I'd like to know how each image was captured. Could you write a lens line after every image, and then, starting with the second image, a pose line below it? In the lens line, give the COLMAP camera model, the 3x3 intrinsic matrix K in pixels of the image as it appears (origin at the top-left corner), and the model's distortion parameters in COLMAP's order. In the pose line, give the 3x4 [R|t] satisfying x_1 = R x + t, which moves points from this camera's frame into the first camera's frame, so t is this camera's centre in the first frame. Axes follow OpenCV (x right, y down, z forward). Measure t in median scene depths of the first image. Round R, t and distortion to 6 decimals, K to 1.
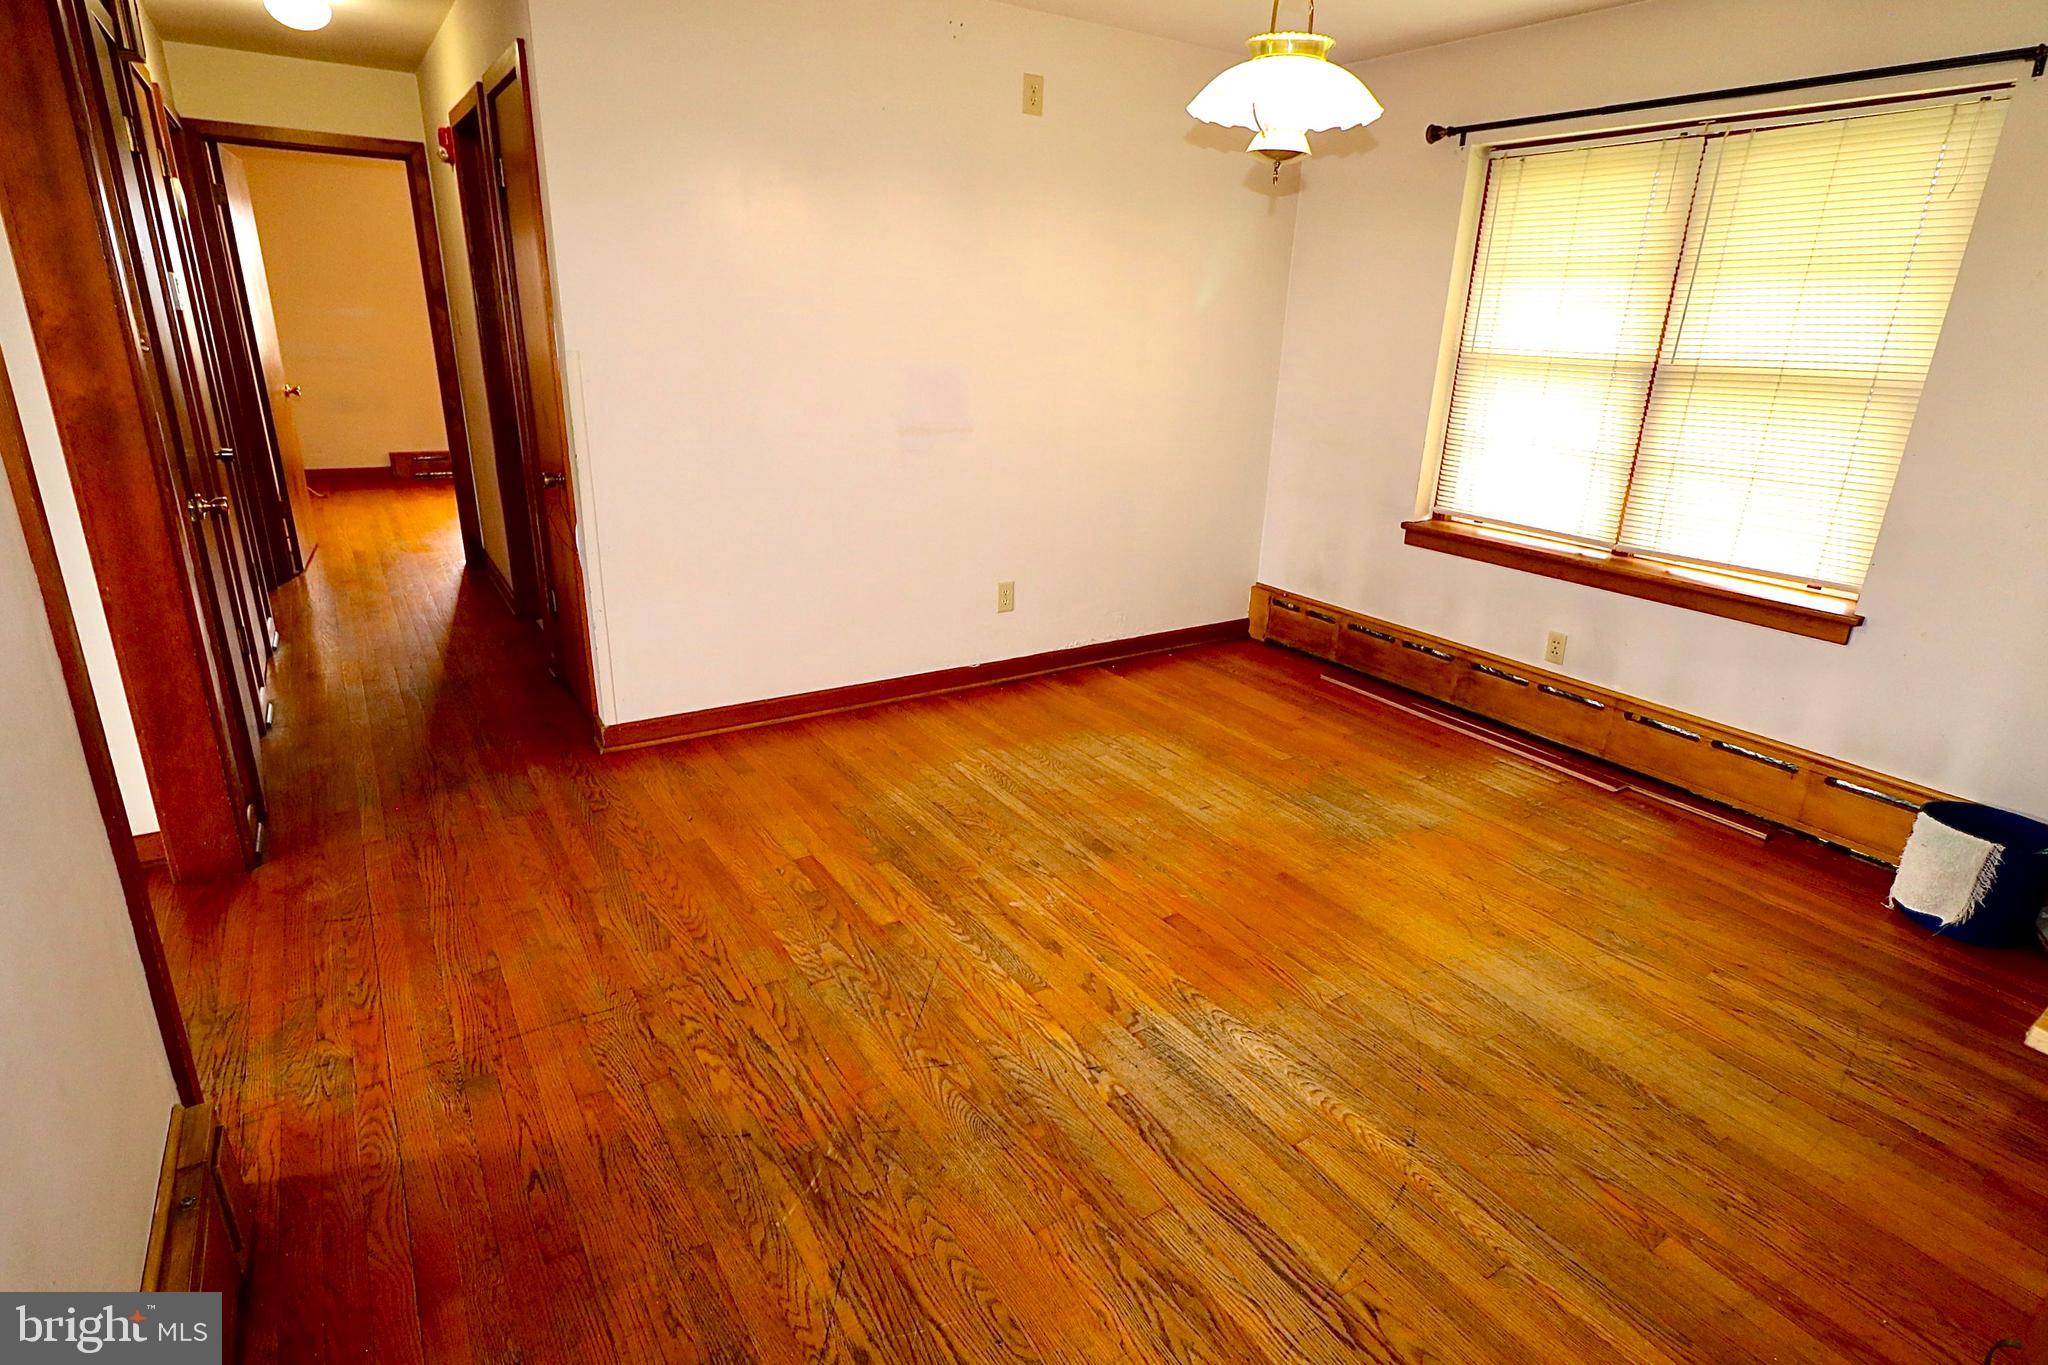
lens RADIAL K [[1029.2, 0, 1028.7], [0, 1029.2, 678.8], [0, 0, 1]] dist [0.000498, 0.000783]
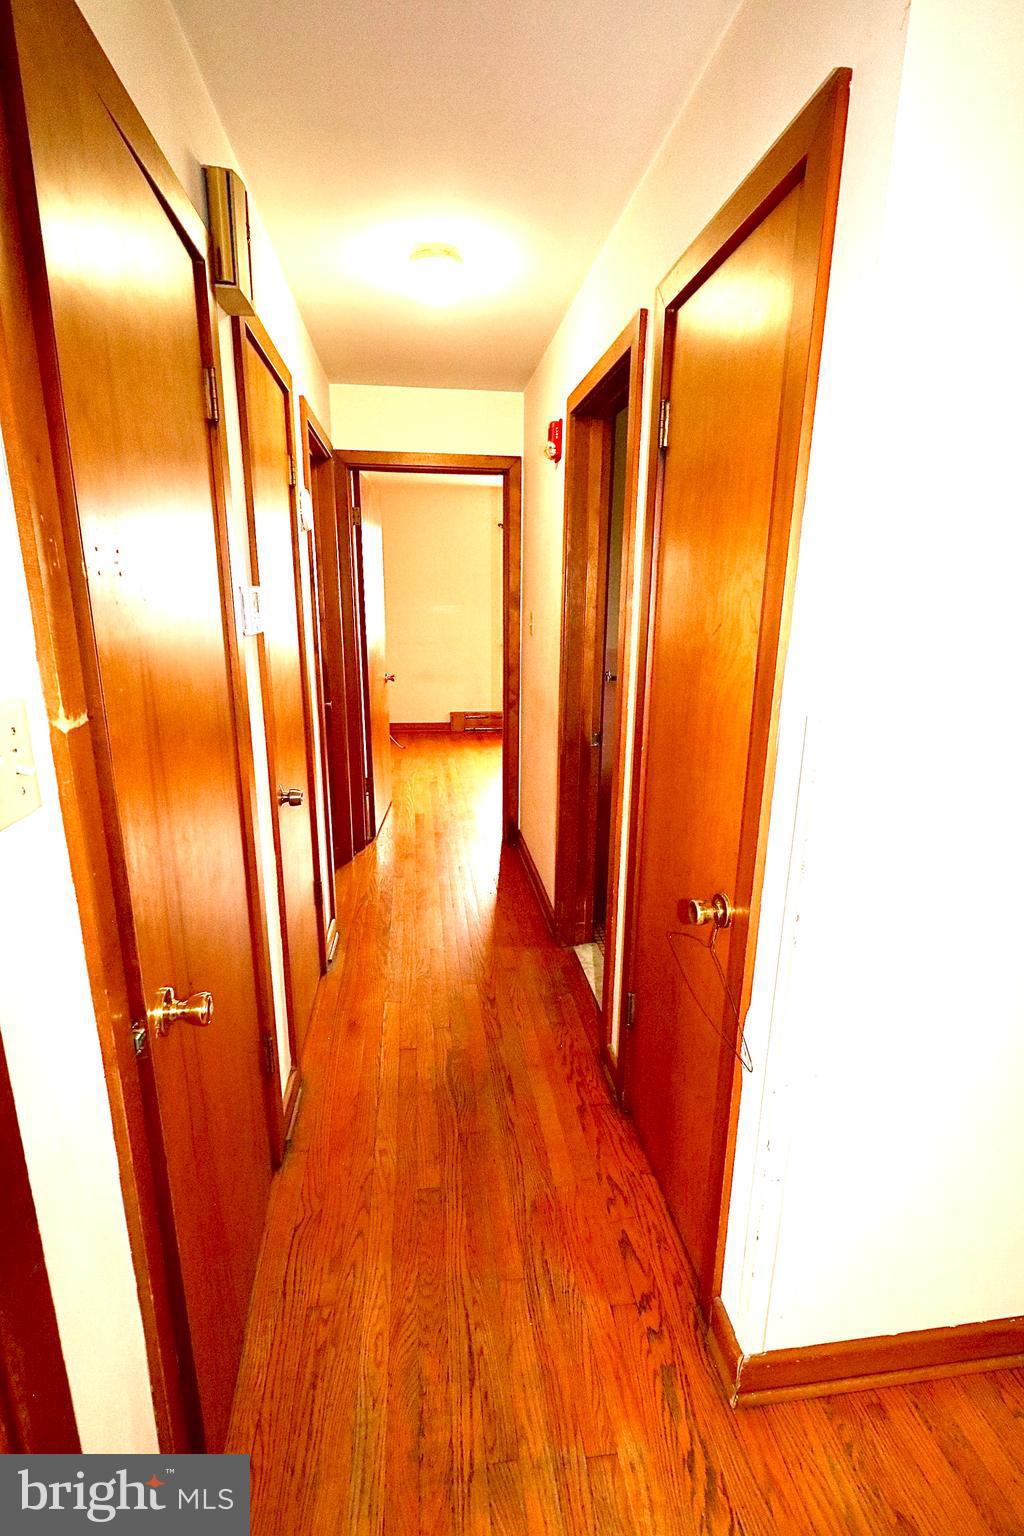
lens RADIAL K [[698.9, 0, 510.0], [0, 698.9, 771.7], [0, 0, 1]] dist [0.002292, -0.002236]
pose [[0.898544, 0.081373, -0.431273, -0.336529], [-0.120861, 0.990545, -0.064914, -0.196289], [0.421913, 0.110452, 0.899883, 0.496061]]
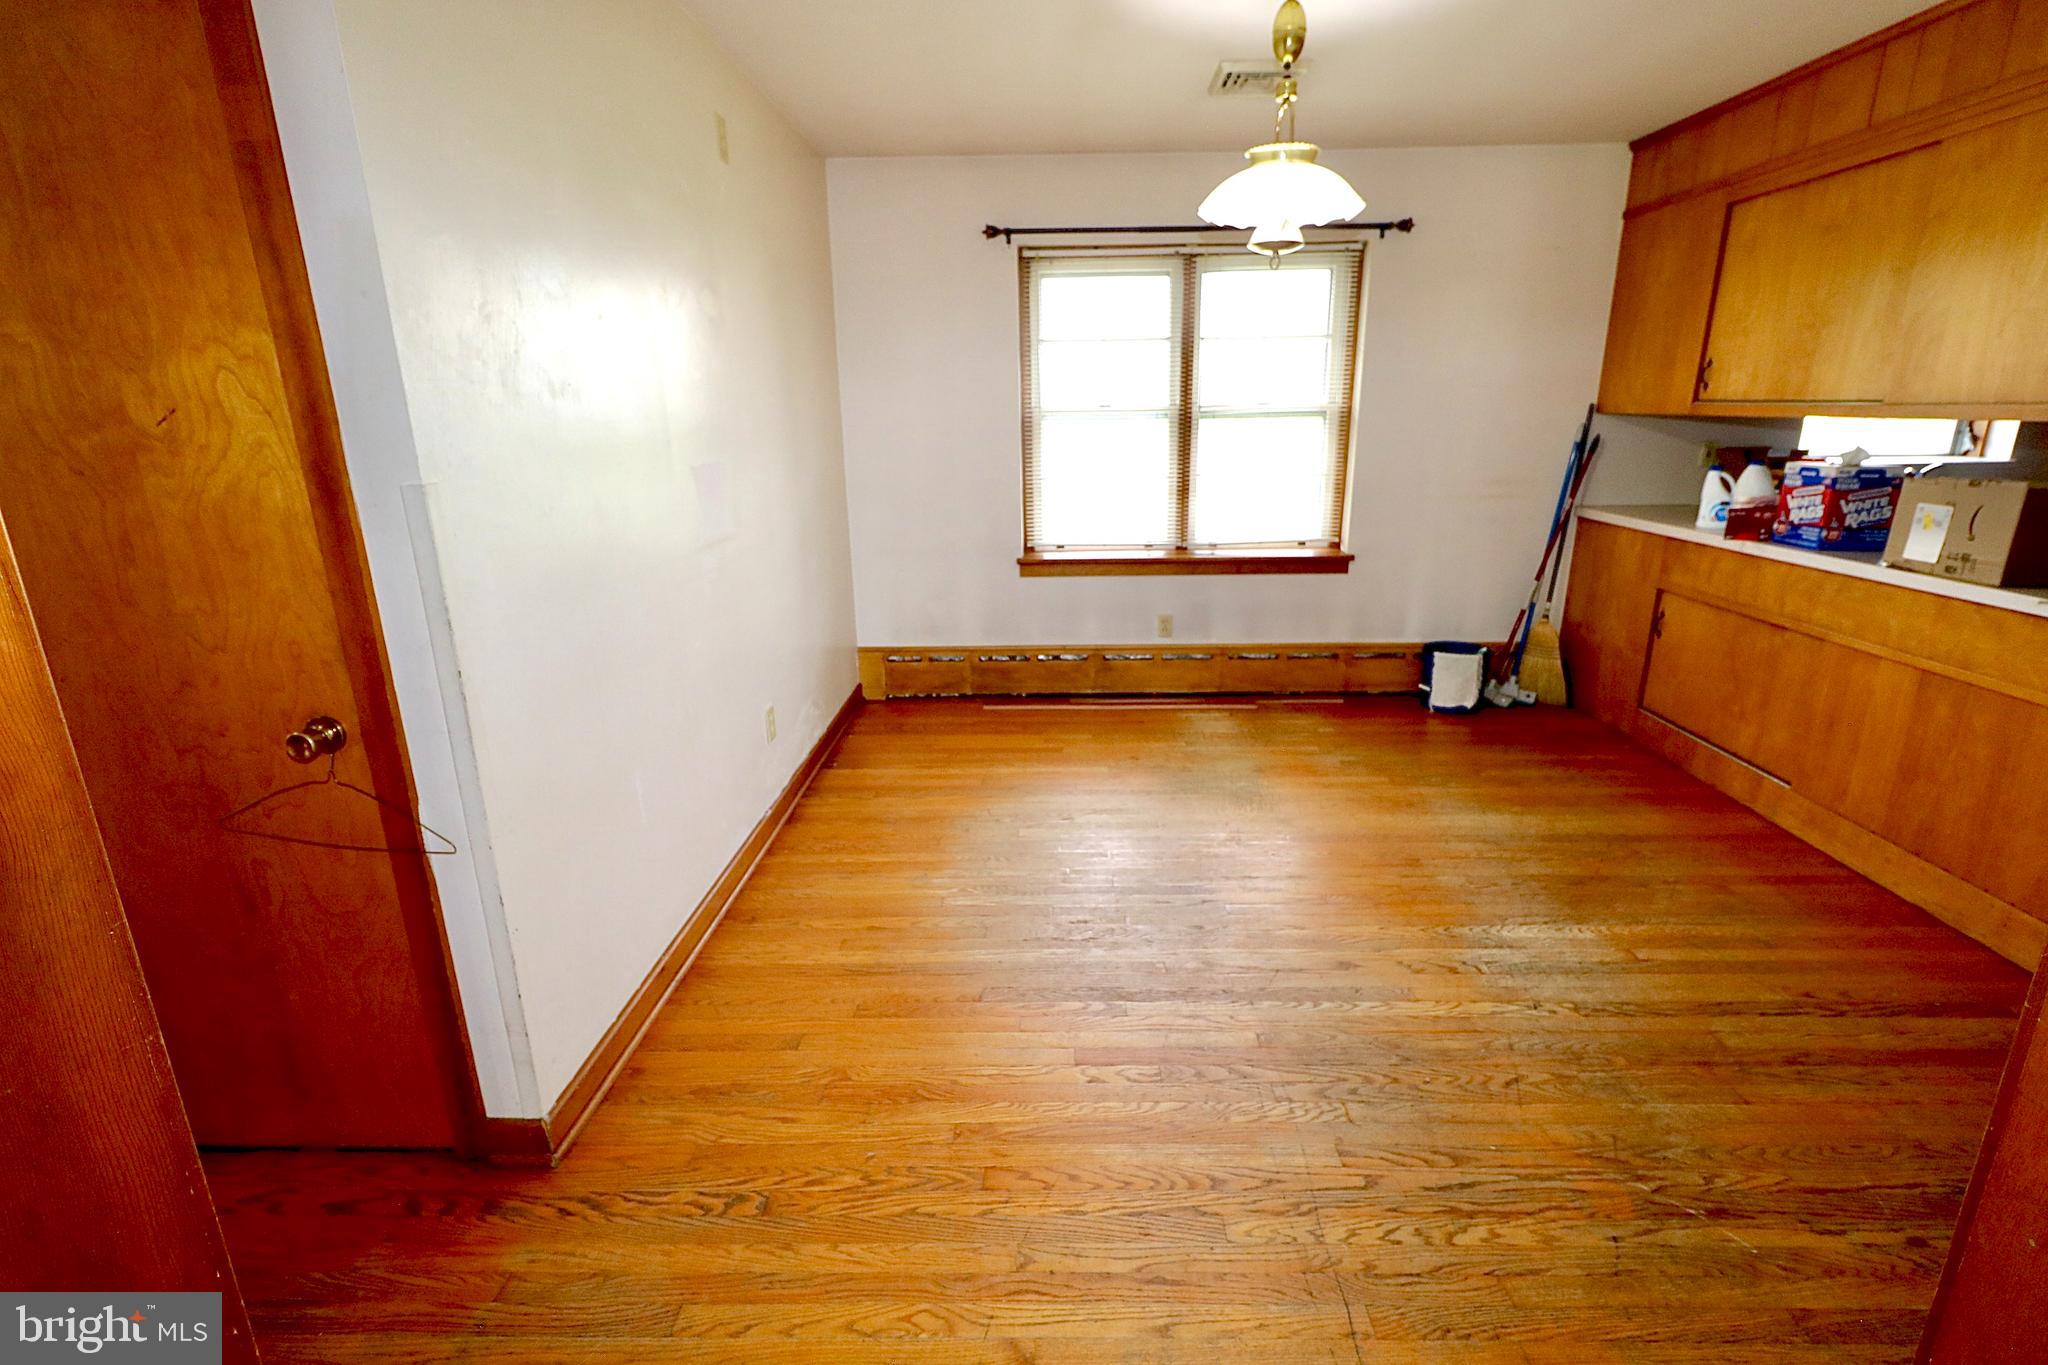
lens RADIAL K [[931.8, 0, 1036.2], [0, 931.8, 682.5], [0, 0, 1]] dist [0.002292, -0.002236]
pose [[0.569913, -0.272616, 0.775164, -0.513245], [0.304180, 0.946337, 0.109178, -0.136038], [-0.763330, 0.173568, 0.622255, 0.368754]]
